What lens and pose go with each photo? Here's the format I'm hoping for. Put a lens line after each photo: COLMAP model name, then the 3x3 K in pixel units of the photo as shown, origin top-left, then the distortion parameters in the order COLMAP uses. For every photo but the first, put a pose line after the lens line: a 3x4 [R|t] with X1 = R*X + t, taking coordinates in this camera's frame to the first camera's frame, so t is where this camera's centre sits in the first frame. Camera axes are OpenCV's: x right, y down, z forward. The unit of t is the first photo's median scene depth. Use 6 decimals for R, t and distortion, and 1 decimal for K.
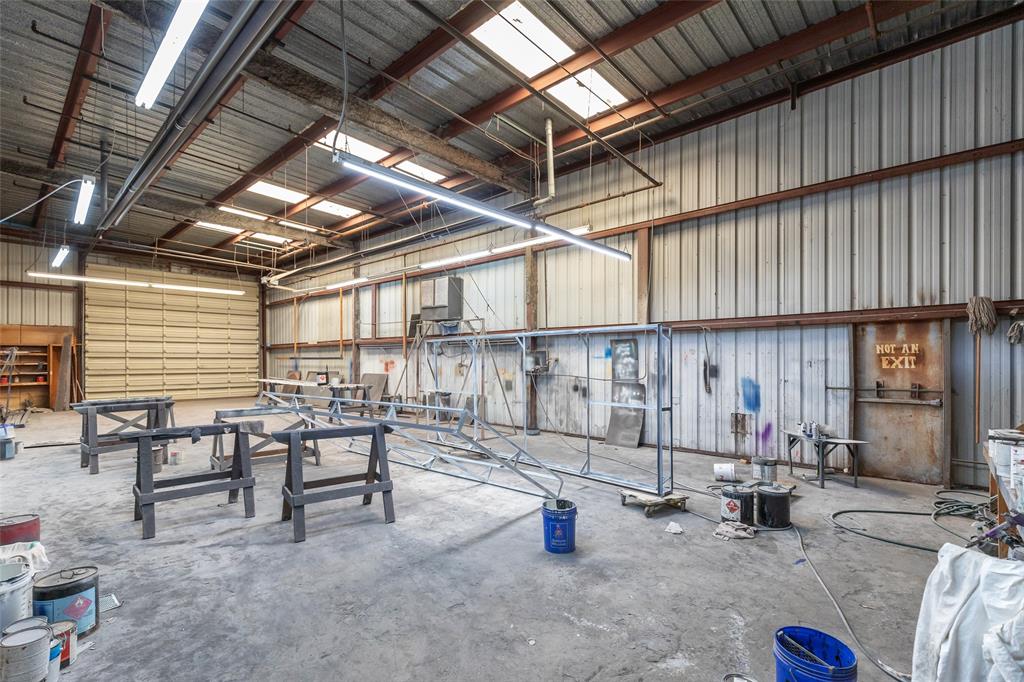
lens RADIAL K [[468.2, 0, 522.4], [0, 468.2, 347.0], [0, 0, 1]] dist [0.005758, -0.000455]
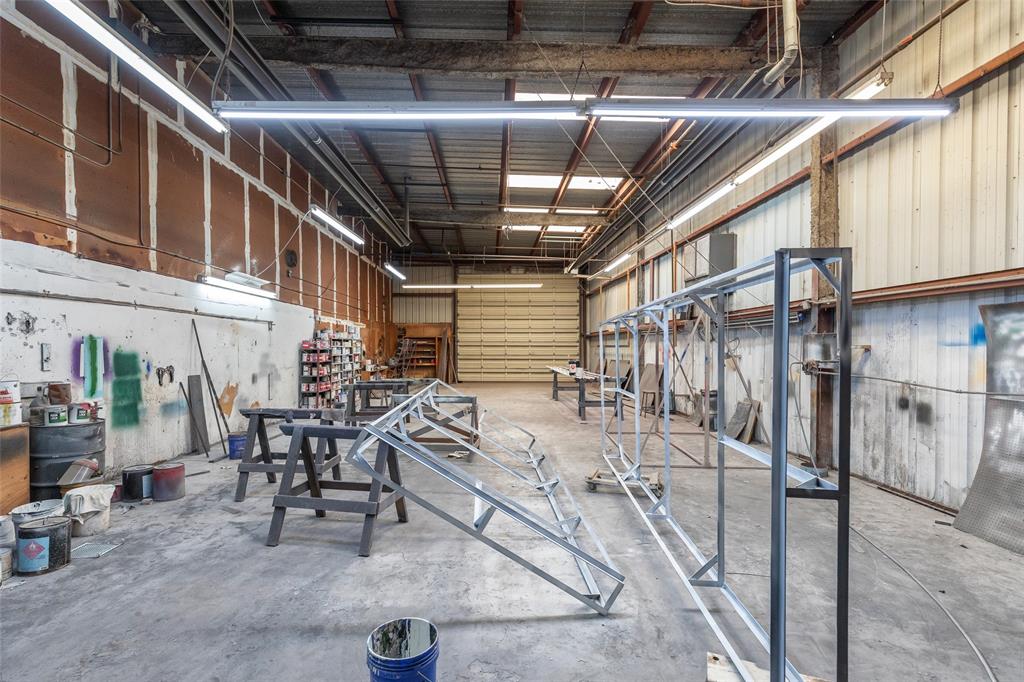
lens RADIAL K [[468.2, 0, 522.4], [0, 468.2, 347.0], [0, 0, 1]] dist [0.005758, -0.000455]
pose [[0.649527, 0.000315, -0.760339, 0.218369], [0.020541, 0.999628, 0.017961, 0.006465], [0.760061, -0.027284, 0.649278, 0.311624]]
